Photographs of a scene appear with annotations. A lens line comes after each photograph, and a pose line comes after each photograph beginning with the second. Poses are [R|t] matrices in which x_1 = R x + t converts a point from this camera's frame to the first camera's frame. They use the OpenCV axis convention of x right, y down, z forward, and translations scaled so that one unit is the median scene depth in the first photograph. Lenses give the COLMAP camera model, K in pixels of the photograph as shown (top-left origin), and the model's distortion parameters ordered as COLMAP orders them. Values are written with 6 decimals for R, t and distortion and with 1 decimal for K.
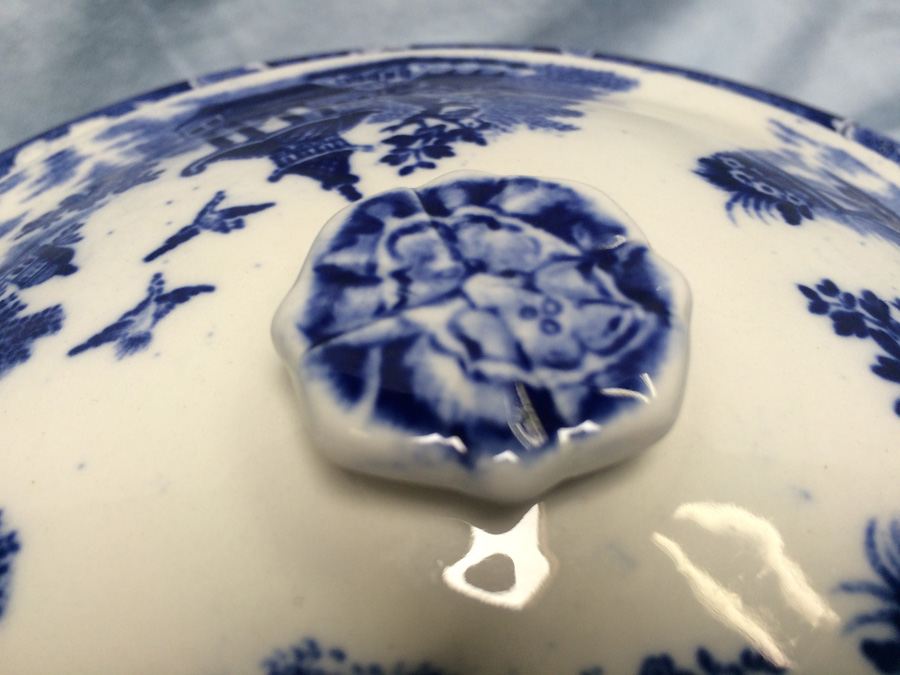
lens RADIAL K [[798.0, 0, 450.0], [0, 798.0, 337.5], [0, 0, 1]] dist [0.056269, -0.137602]
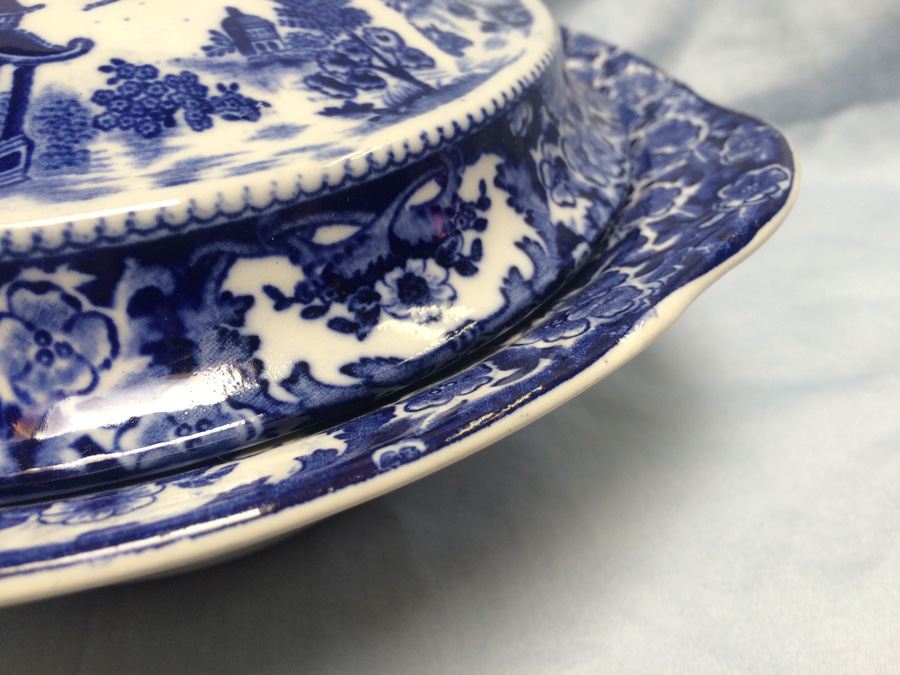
lens RADIAL K [[789.4, 0, 450.0], [0, 789.4, 337.5], [0, 0, 1]] dist [0.057154, -0.135666]
pose [[-0.914662, -0.221279, 0.338273, -1.202729], [0.321081, 0.110659, 0.940564, -0.986734], [-0.245560, 0.968912, -0.030168, 1.327046]]
